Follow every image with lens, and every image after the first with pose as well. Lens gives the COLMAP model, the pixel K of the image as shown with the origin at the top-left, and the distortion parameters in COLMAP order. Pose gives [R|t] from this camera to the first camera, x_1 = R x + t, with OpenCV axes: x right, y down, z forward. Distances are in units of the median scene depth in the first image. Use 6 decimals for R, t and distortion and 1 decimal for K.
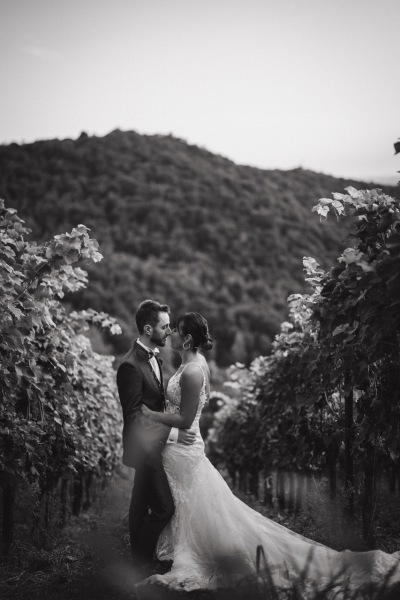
lens RADIAL K [[849.8, 0, 200.0], [0, 849.8, 300.0], [0, 0, 1]] dist [-0.125312, 0.866642]
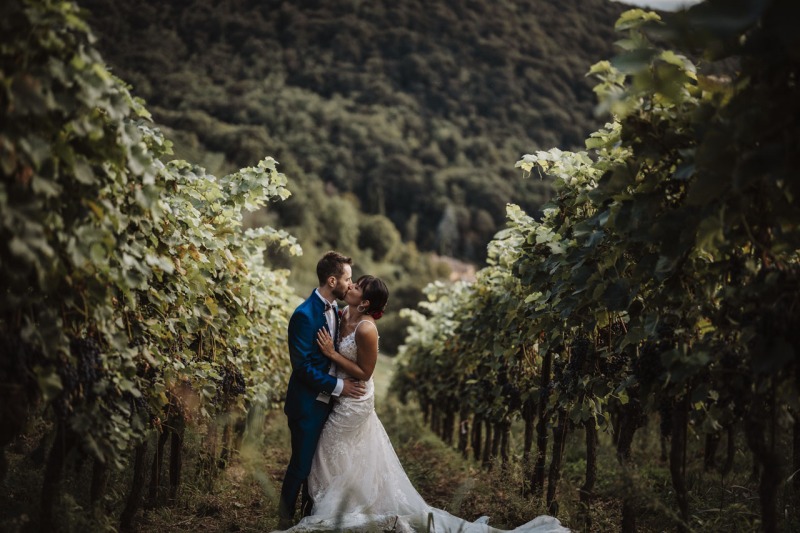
lens RADIAL K [[1163.1, 0, 400.0], [0, 1163.1, 266.5], [0, 0, 1]] dist [-0.147110, 1.077302]
pose [[0.998265, 0.058607, 0.005616, 0.001346], [-0.058875, 0.993689, 0.095473, -0.054772], [0.000014, -0.095638, 0.995416, -0.151074]]
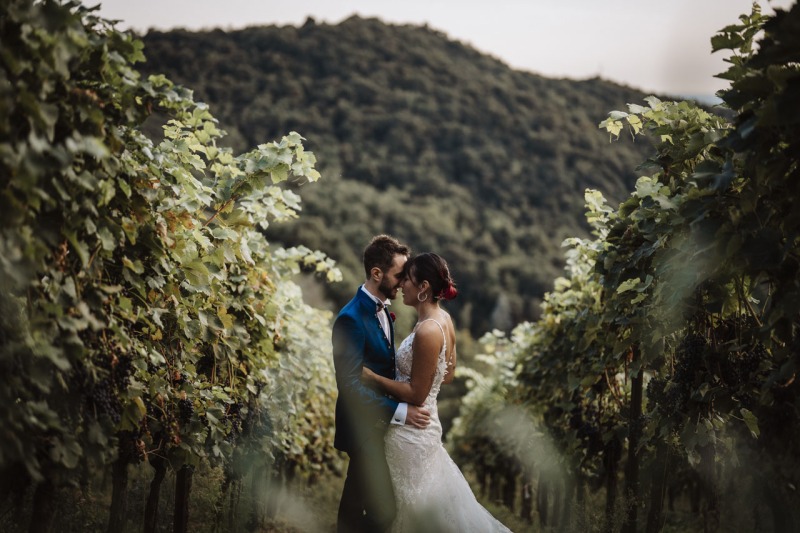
lens RADIAL K [[1133.0, 0, 389.6], [0, 1133.0, 263.6], [0, 0, 1]] dist [-0.125312, 0.866642]
pose [[0.997090, 0.052090, -0.055653, 0.004361], [-0.051273, 0.998556, 0.016003, 0.004645], [0.056406, -0.013103, 0.998322, -0.005400]]
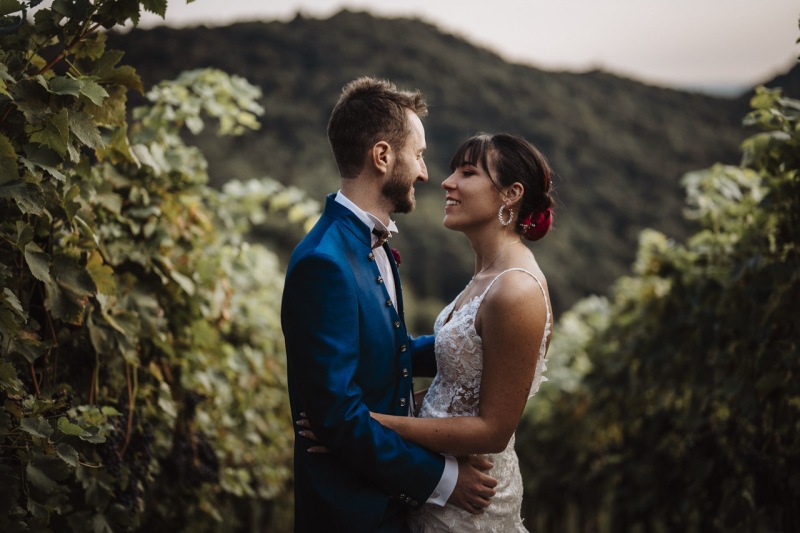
lens RADIAL K [[1163.1, 0, 400.0], [0, 1163.1, 266.5], [0, 0, 1]] dist [-0.147110, 1.077302]
pose [[0.998500, 0.033946, -0.042967, -0.018134], [-0.033200, 0.999287, 0.017955, 0.036078], [0.043546, -0.016501, 0.998915, 0.263916]]
